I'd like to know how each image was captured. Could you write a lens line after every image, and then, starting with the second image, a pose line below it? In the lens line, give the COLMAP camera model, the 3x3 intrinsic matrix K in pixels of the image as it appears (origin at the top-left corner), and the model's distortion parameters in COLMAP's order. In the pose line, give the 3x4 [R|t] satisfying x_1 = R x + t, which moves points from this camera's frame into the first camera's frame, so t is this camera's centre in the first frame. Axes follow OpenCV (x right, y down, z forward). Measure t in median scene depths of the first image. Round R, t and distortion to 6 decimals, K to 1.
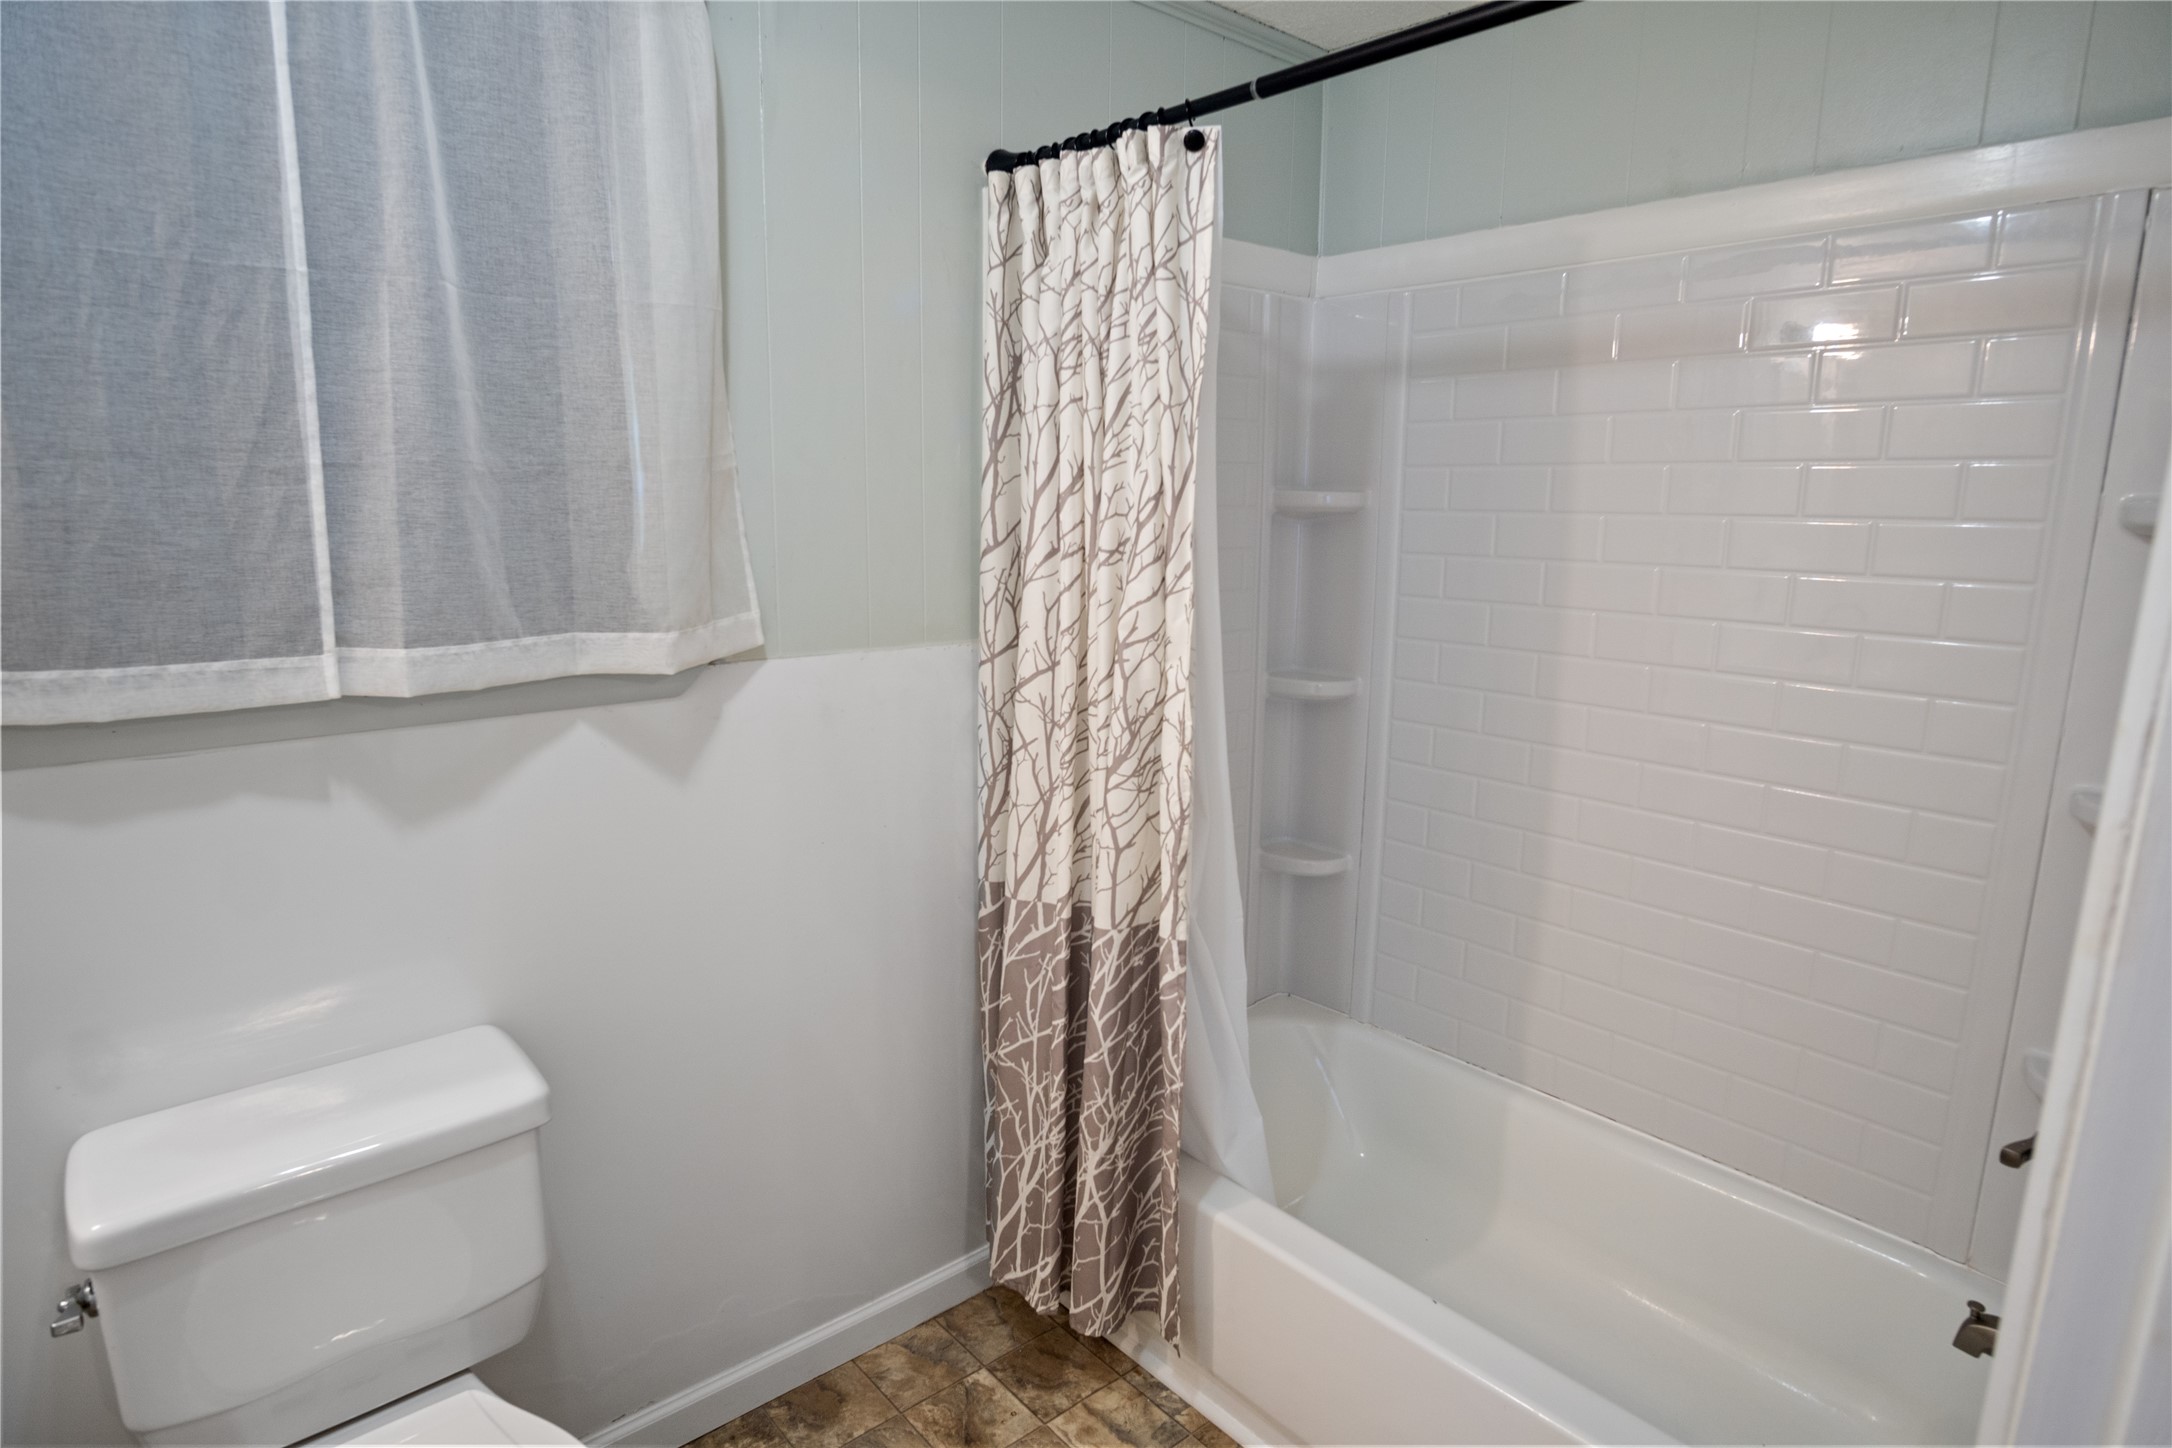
lens RADIAL K [[1168.9, 0, 1119.8], [0, 1168.9, 724.4], [0, 0, 1]] dist [-0.028715, 0.010586]
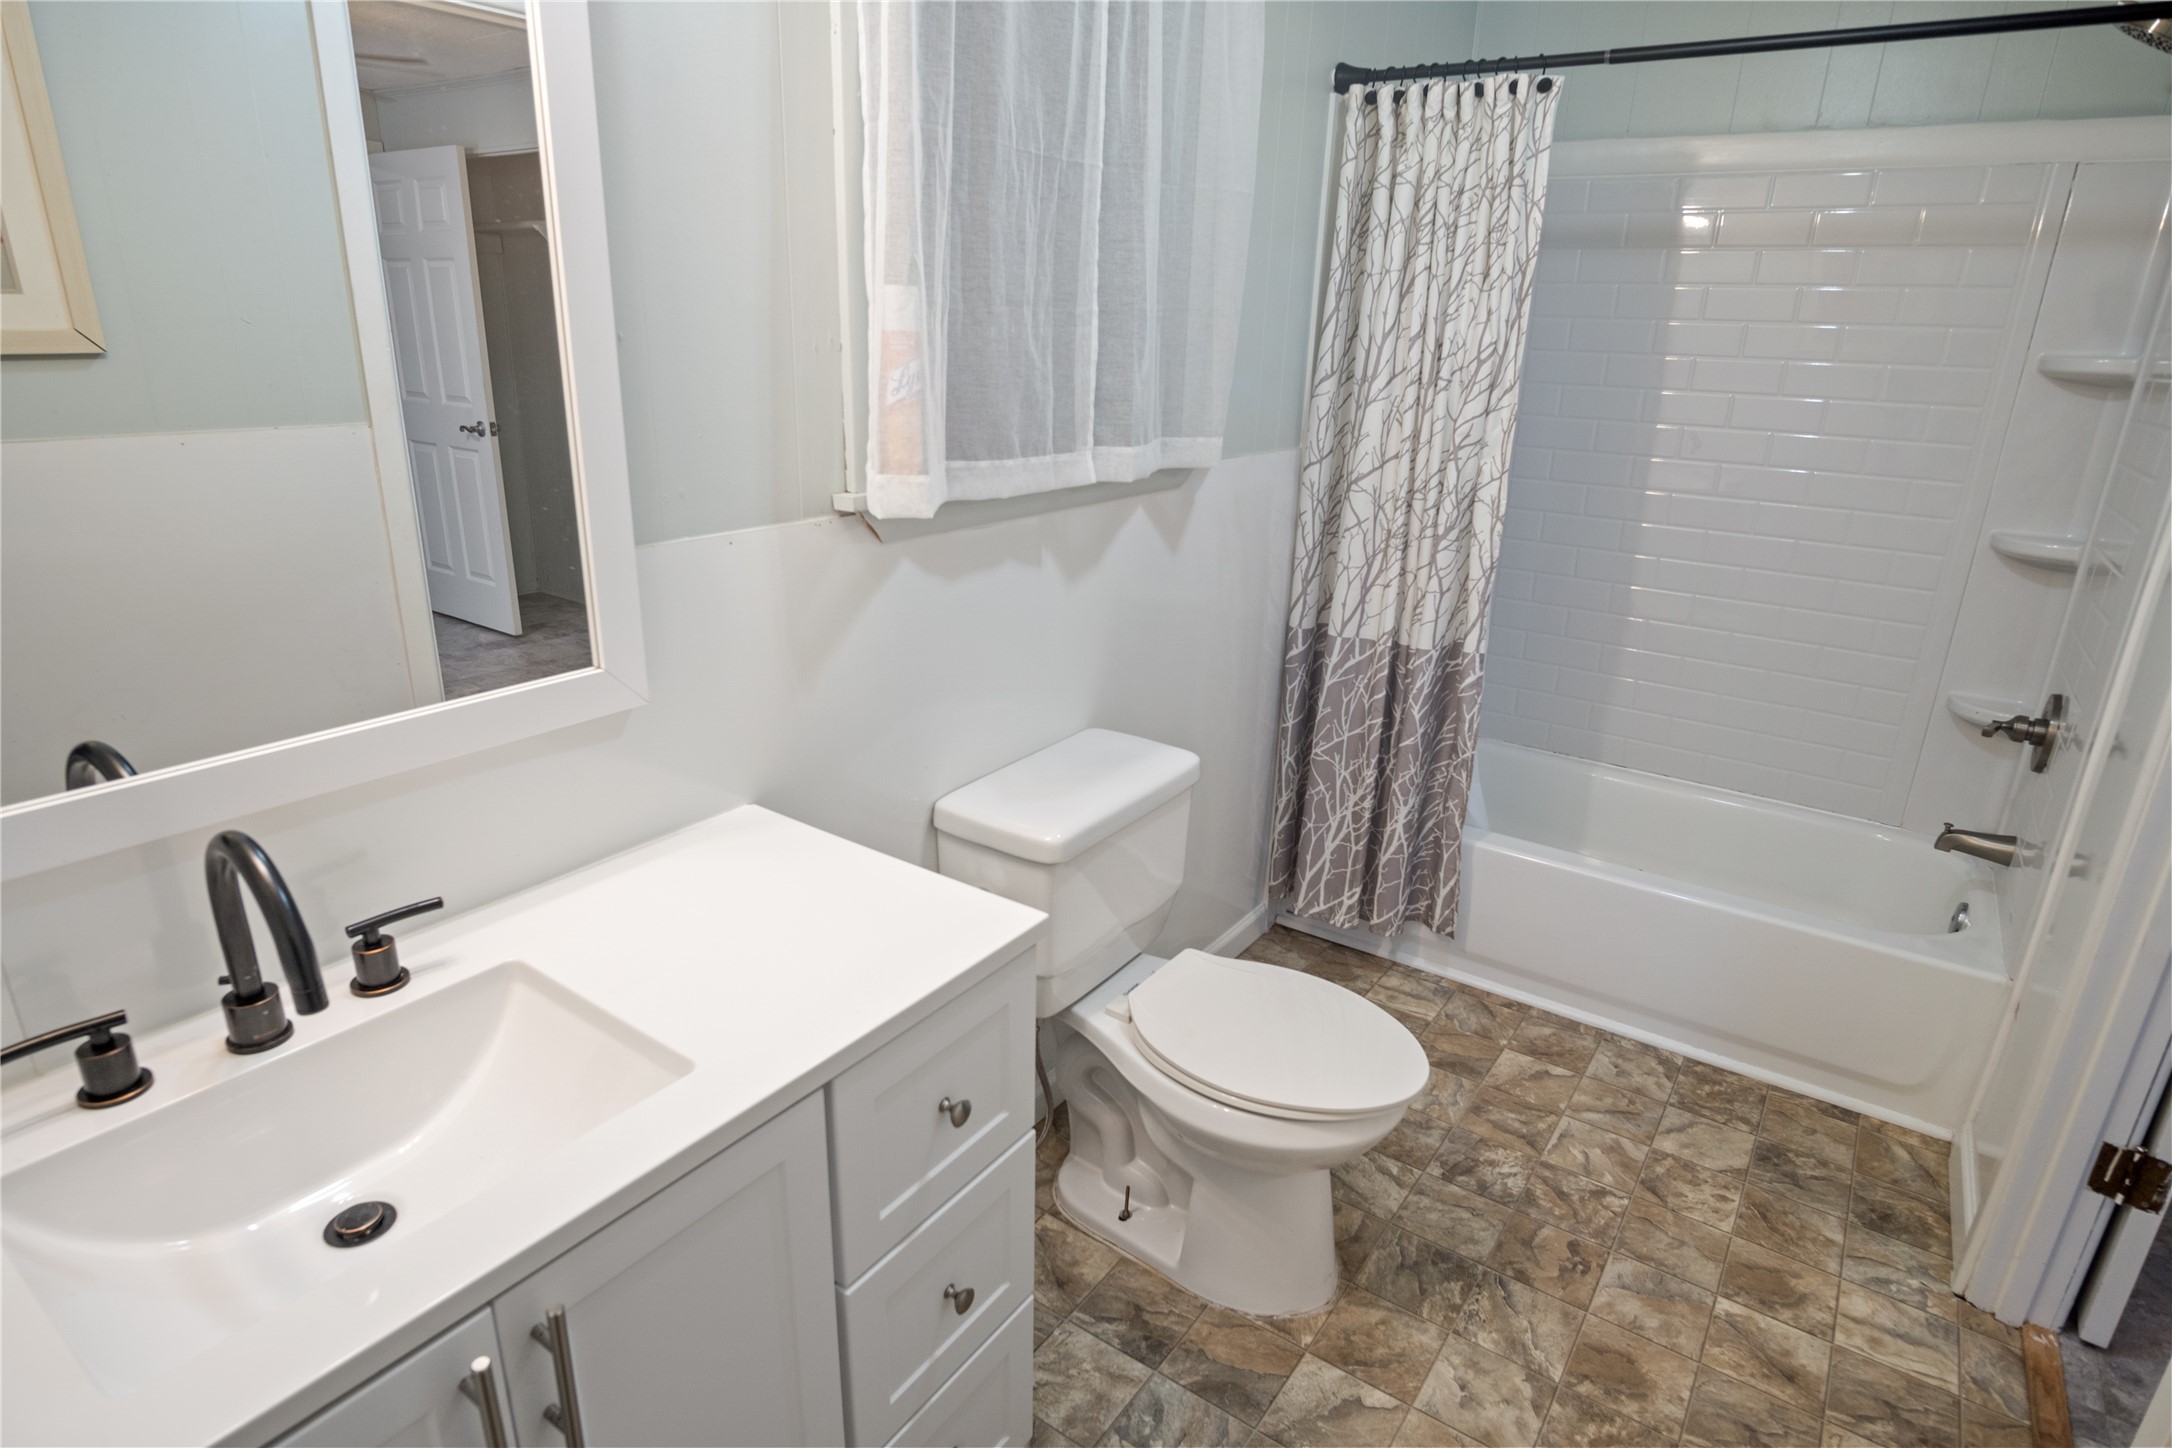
lens RADIAL K [[1168.9, 0, 1119.8], [0, 1168.9, 724.4], [0, 0, 1]] dist [-0.028715, 0.010586]
pose [[0.968555, -0.063614, 0.240531, -0.922264], [0.028652, 0.988847, 0.146150, 0.056680], [-0.247145, -0.134663, 0.959575, -0.377896]]
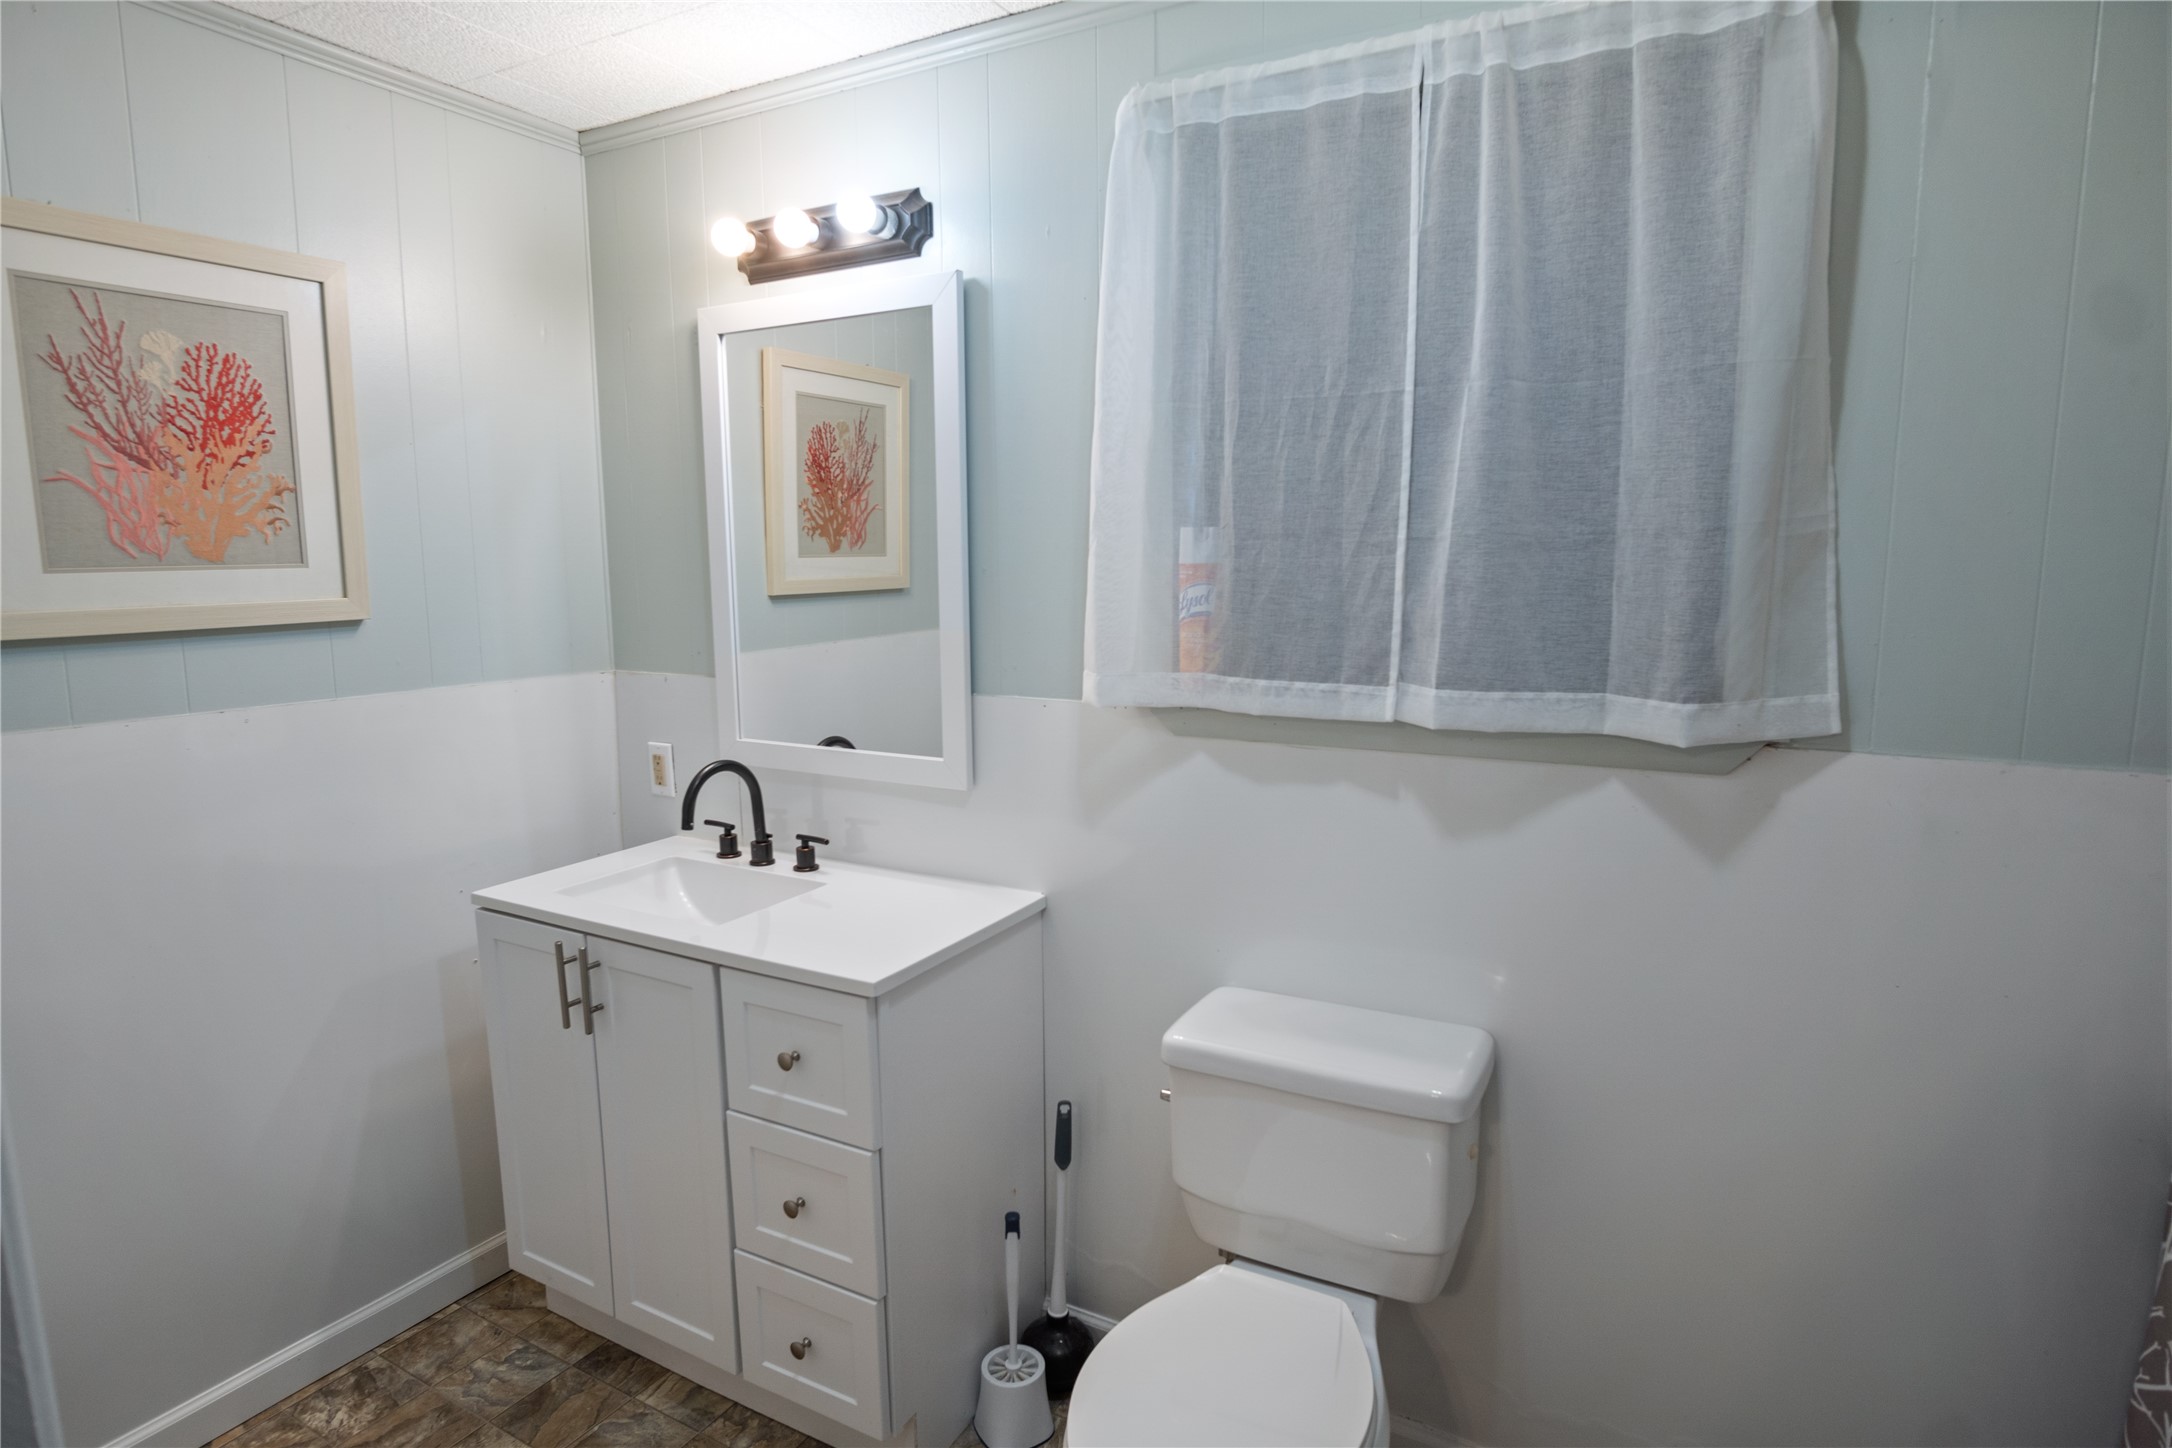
lens RADIAL K [[1168.9, 0, 1119.8], [0, 1168.9, 724.4], [0, 0, 1]] dist [-0.028715, 0.010586]
pose [[0.345137, 0.126174, -0.930033, 0.373699], [-0.171415, 0.982729, 0.069711, -0.053192], [0.922766, 0.135362, 0.360804, 0.243233]]
